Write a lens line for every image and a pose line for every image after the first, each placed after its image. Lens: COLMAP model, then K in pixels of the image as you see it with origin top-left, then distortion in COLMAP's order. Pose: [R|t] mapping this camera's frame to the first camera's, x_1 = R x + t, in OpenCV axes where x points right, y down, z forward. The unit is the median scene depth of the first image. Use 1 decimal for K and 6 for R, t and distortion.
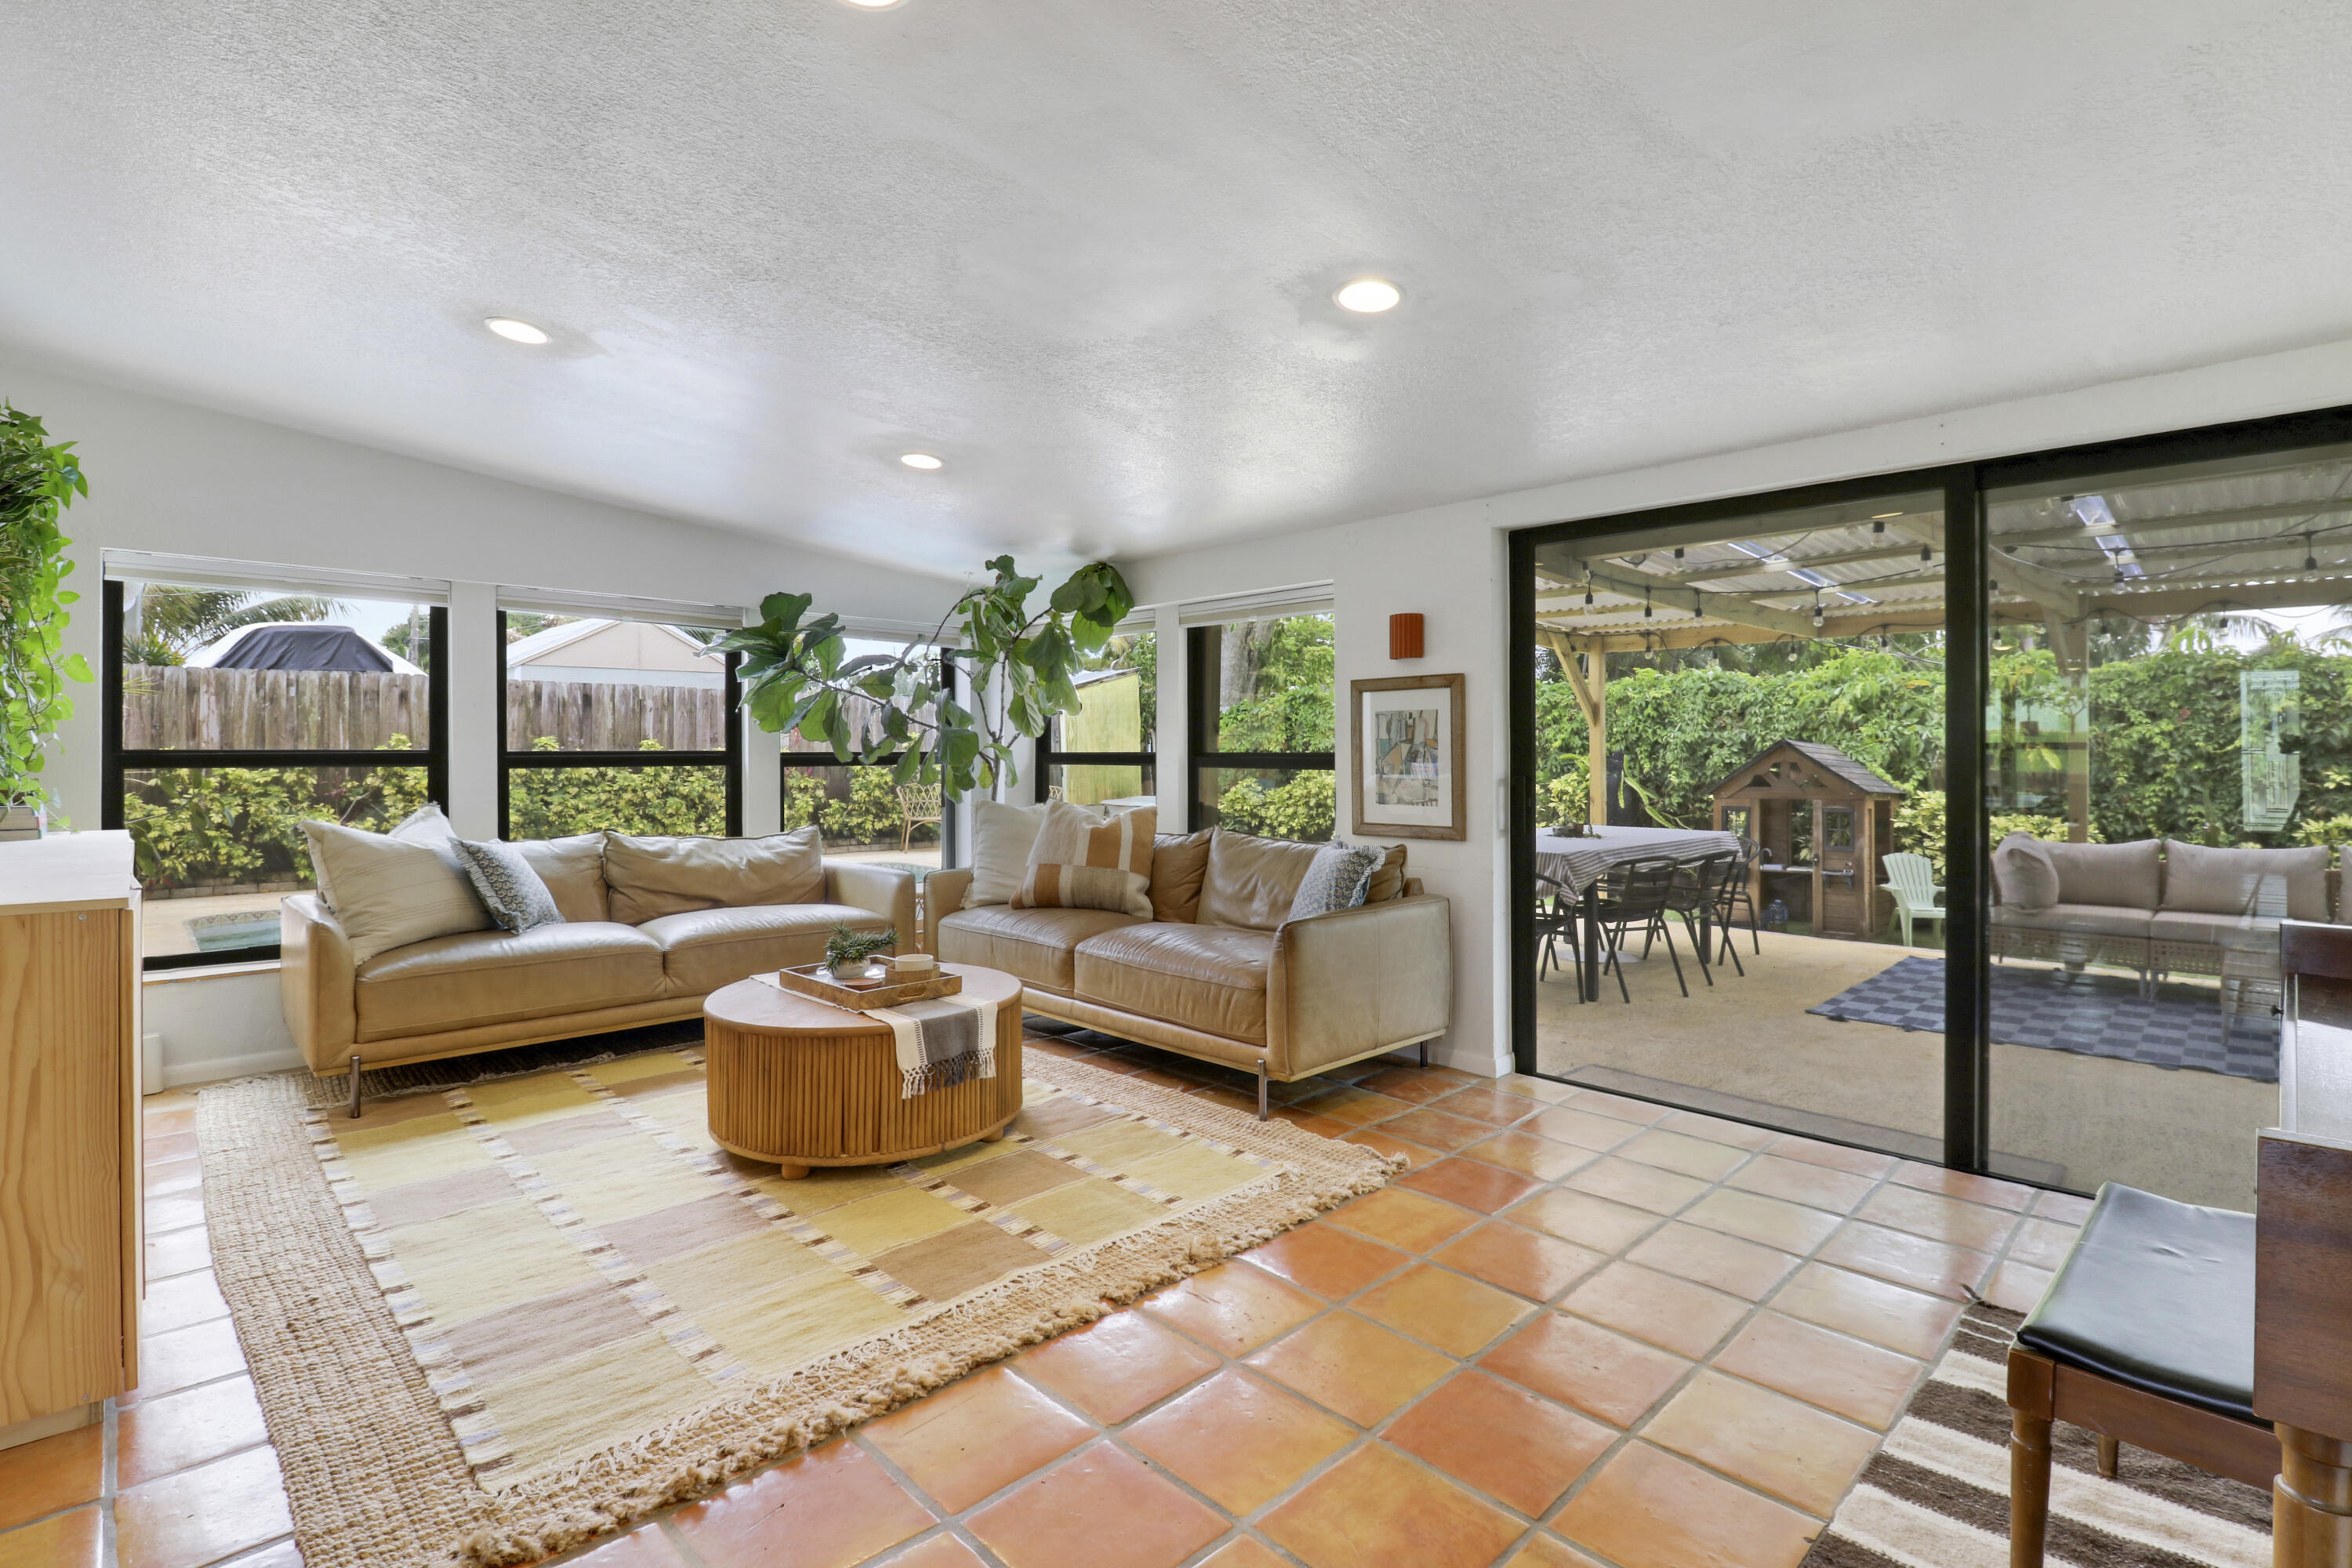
lens RADIAL K [[1099.0, 0, 1187.7], [0, 1099.0, 749.7], [0, 0, 1]] dist [-0.002252, -0.011476]
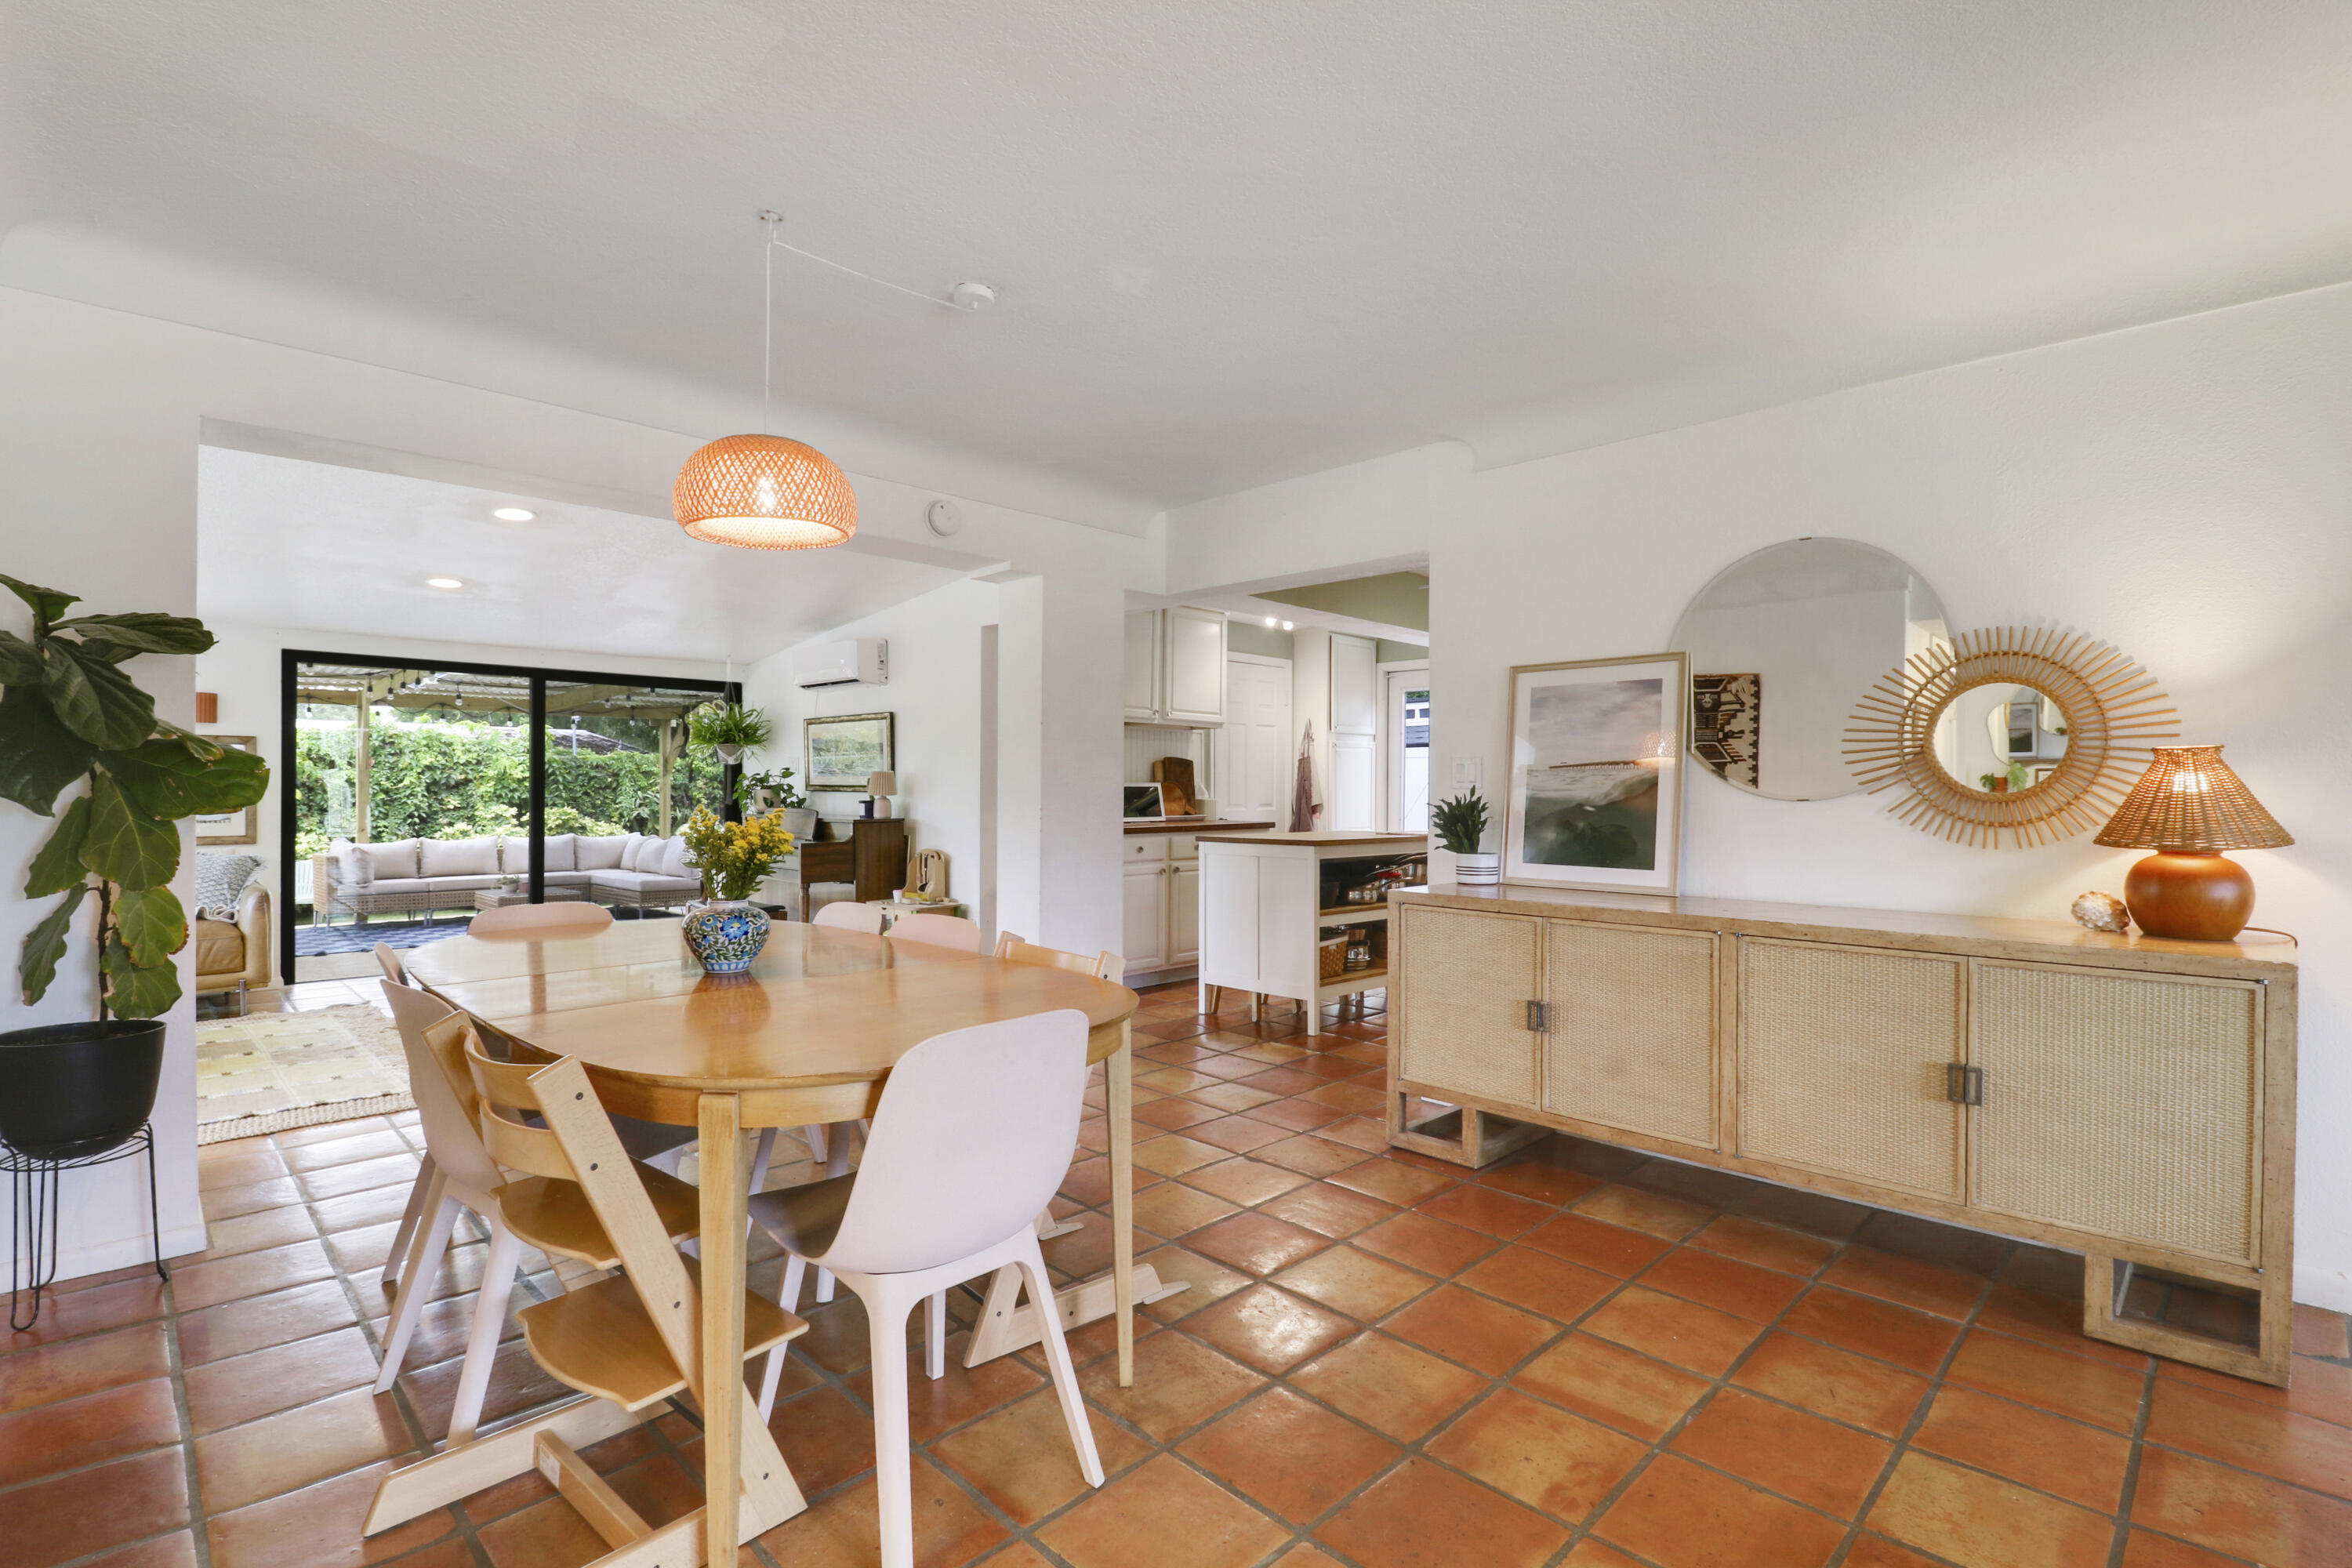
lens RADIAL K [[1099.0, 0, 1210.0], [0, 1099.0, 784.2], [0, 0, 1]] dist [-0.002252, -0.011476]
pose [[-0.030791, 0.006327, 0.999506, -1.174189], [-0.006576, 0.999957, -0.006533, -0.000638], [-0.999504, -0.006774, -0.030748, -0.273738]]
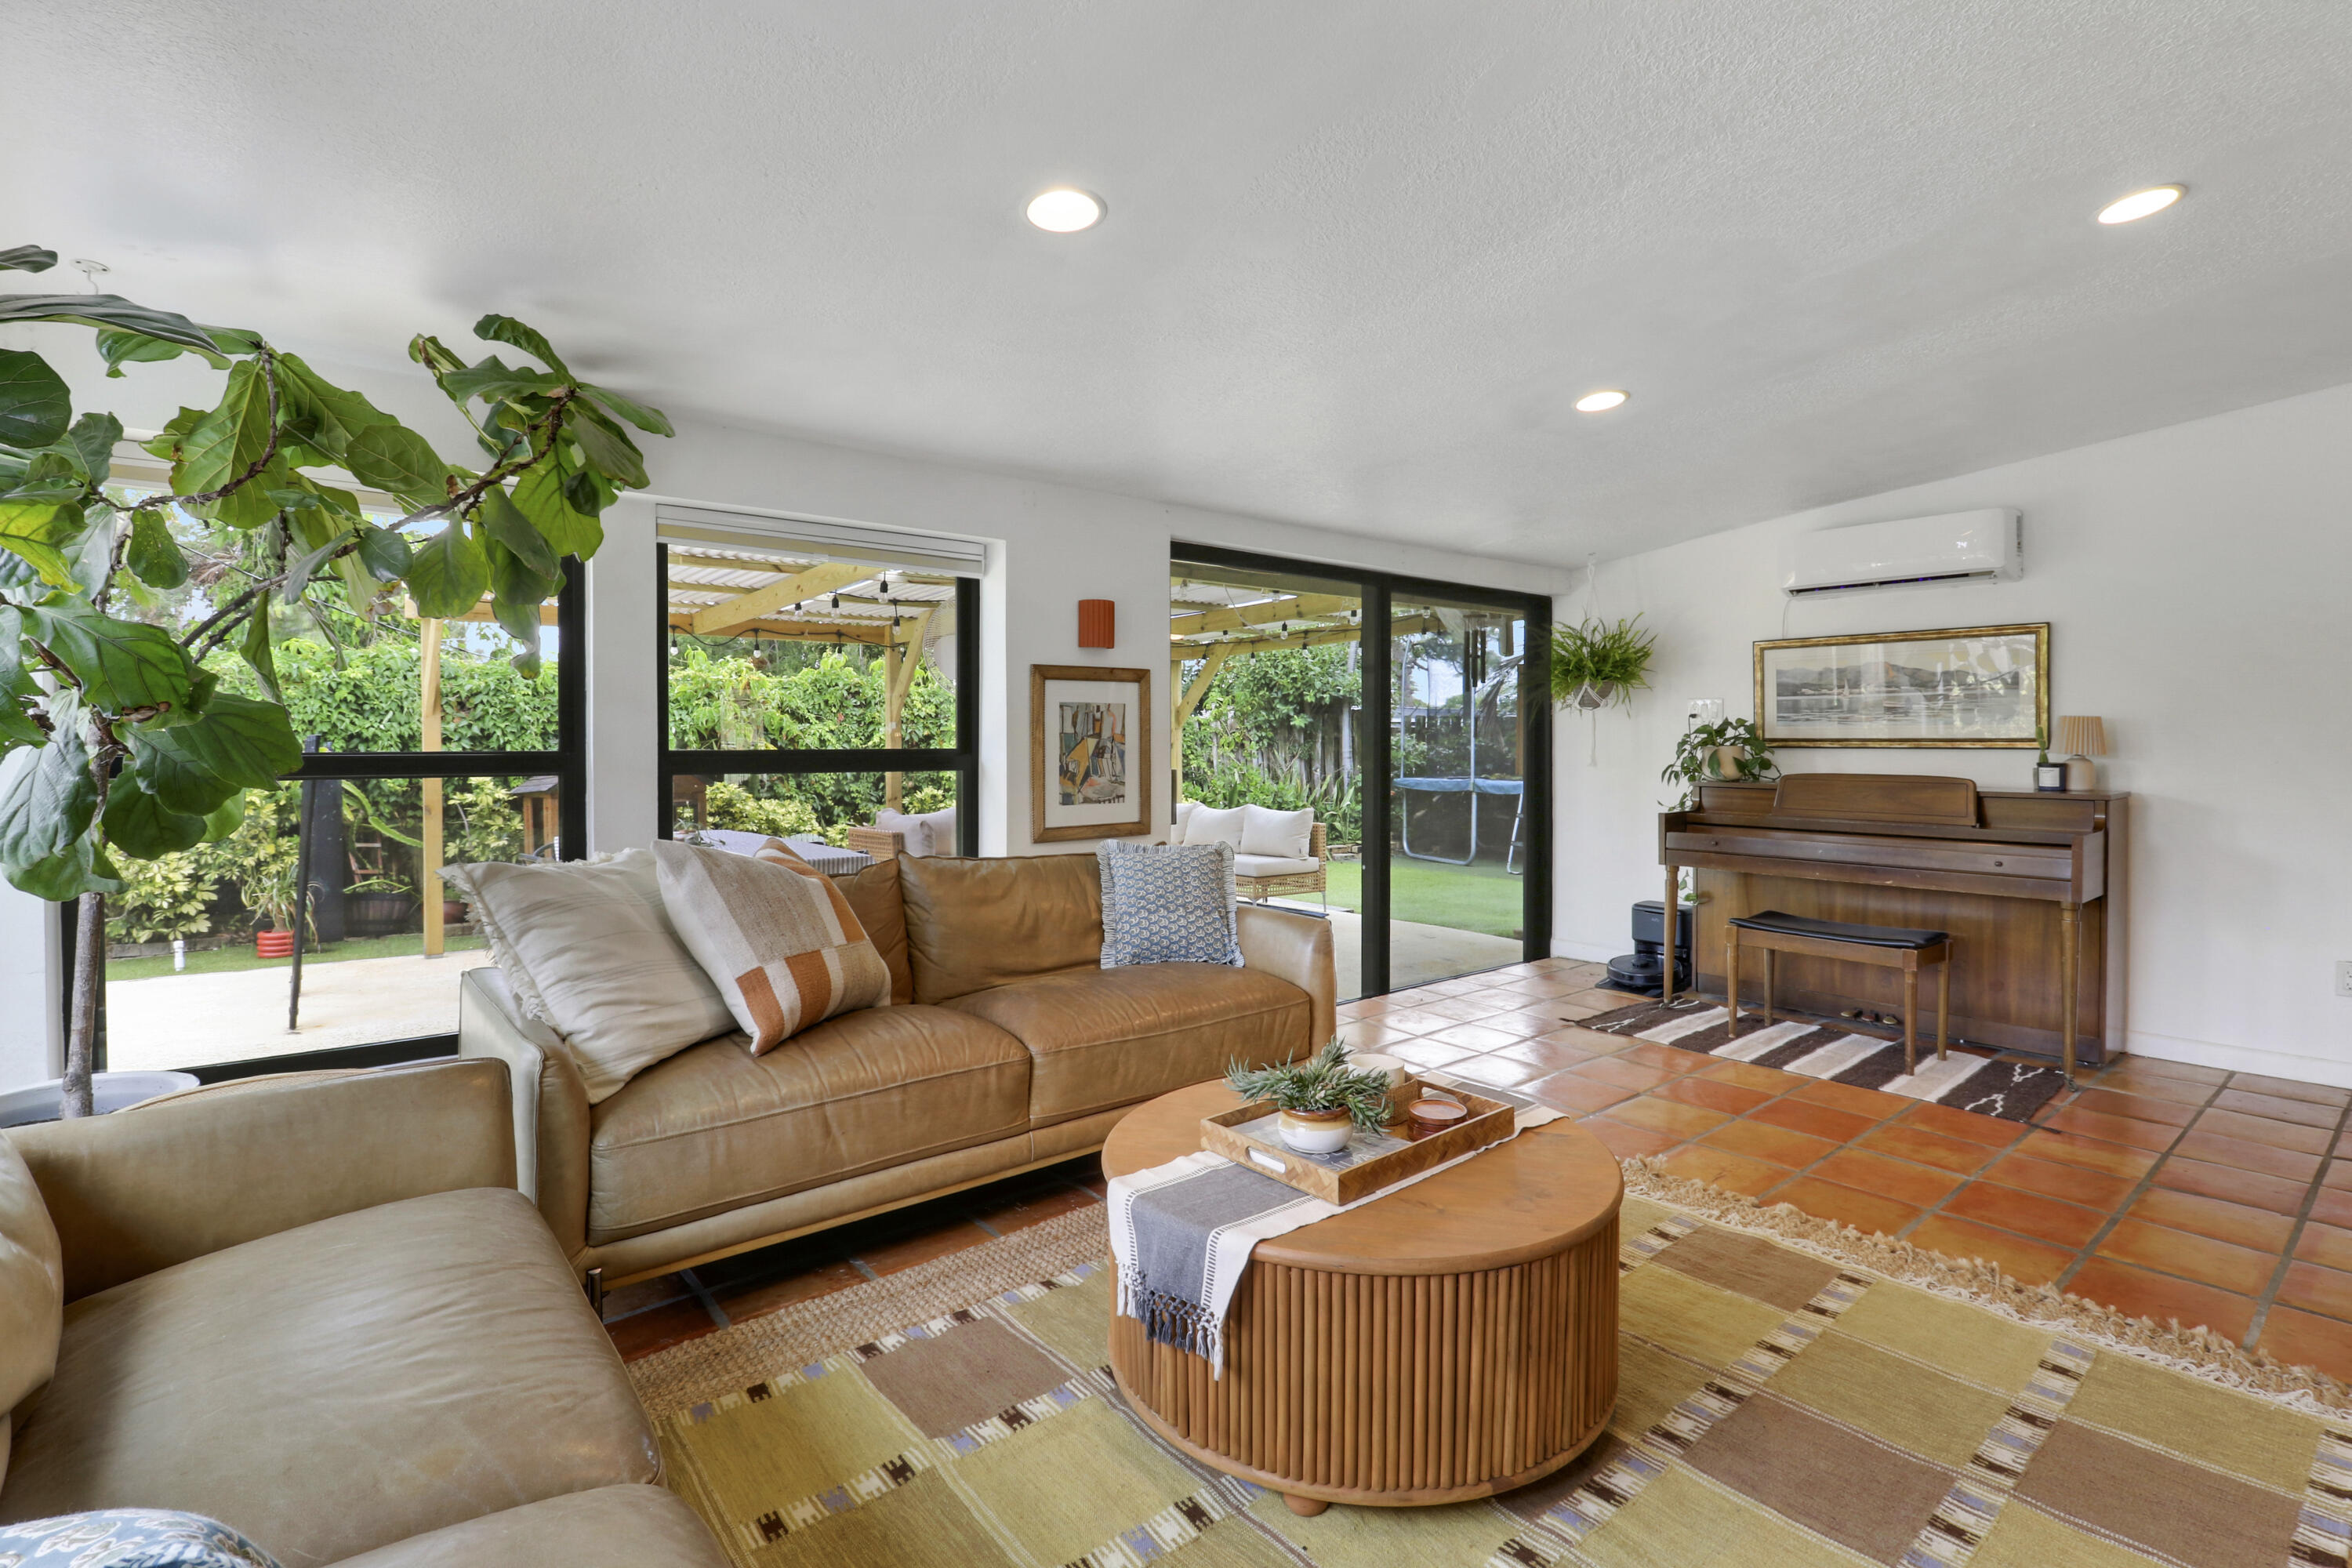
lens RADIAL K [[1099.0, 0, 1189.5], [0, 1099.0, 742.1], [0, 0, 1]] dist [-0.002252, -0.011476]
pose [[0.085592, 0.000390, 0.996330, -0.661790], [0.000763, 1.000000, -0.000457, -0.001795], [-0.996330, 0.000799, 0.085592, 0.763039]]
